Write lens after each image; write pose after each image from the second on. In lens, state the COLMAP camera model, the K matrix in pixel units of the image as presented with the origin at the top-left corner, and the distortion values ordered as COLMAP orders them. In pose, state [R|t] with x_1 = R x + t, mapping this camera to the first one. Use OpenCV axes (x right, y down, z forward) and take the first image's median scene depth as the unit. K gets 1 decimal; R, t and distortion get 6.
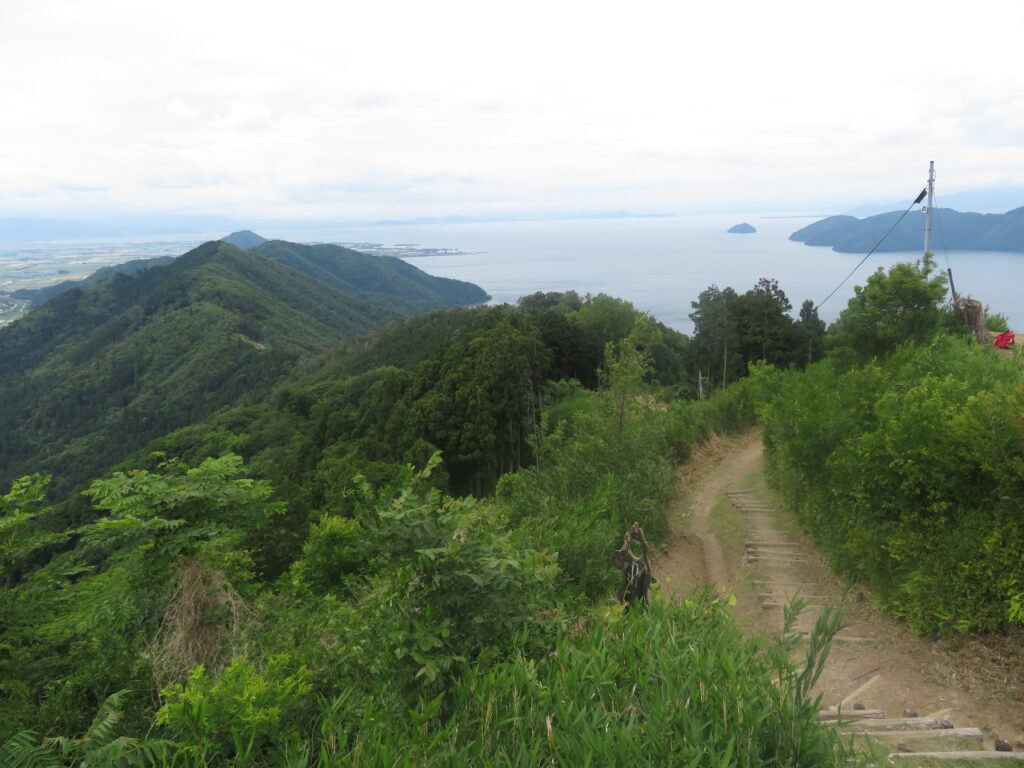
lens RADIAL K [[732.4, 0, 512.9], [0, 732.4, 388.2], [0, 0, 1]] dist [-0.007951, 0.000470]
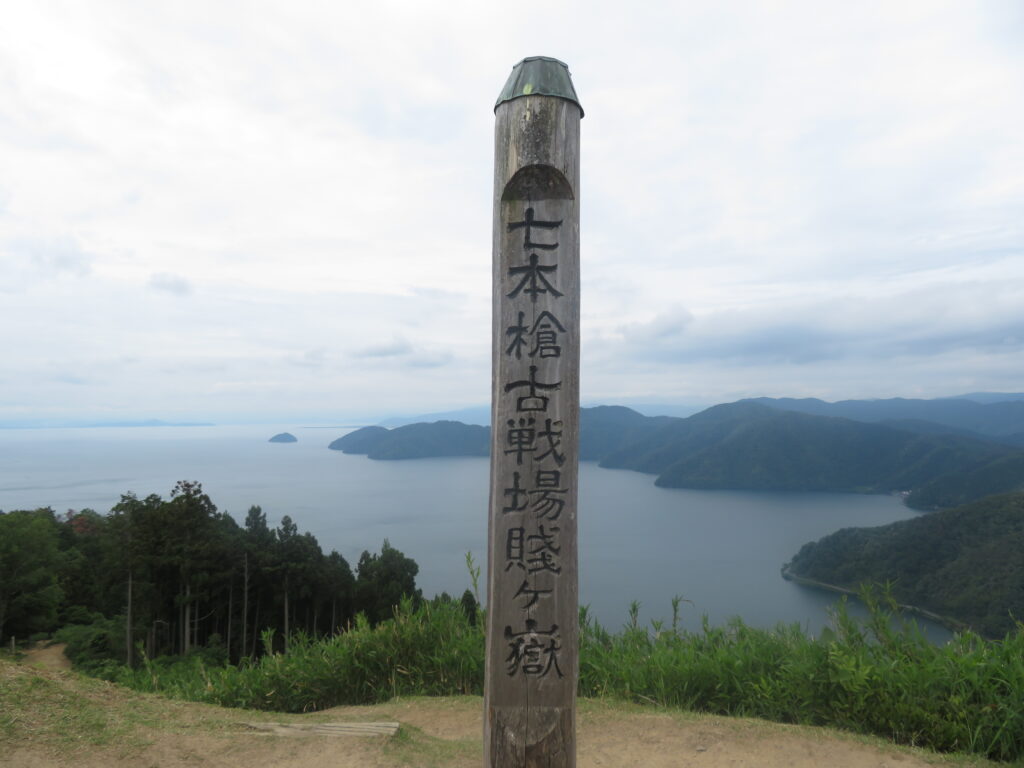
lens RADIAL K [[732.4, 0, 510.3], [0, 732.4, 385.4], [0, 0, 1]] dist [-0.007951, 0.000470]
pose [[0.827835, 0.043682, 0.559268, 0.169487], [0.116275, 0.961951, -0.247246, -0.011460], [-0.548789, 0.269708, 0.791257, 0.134462]]
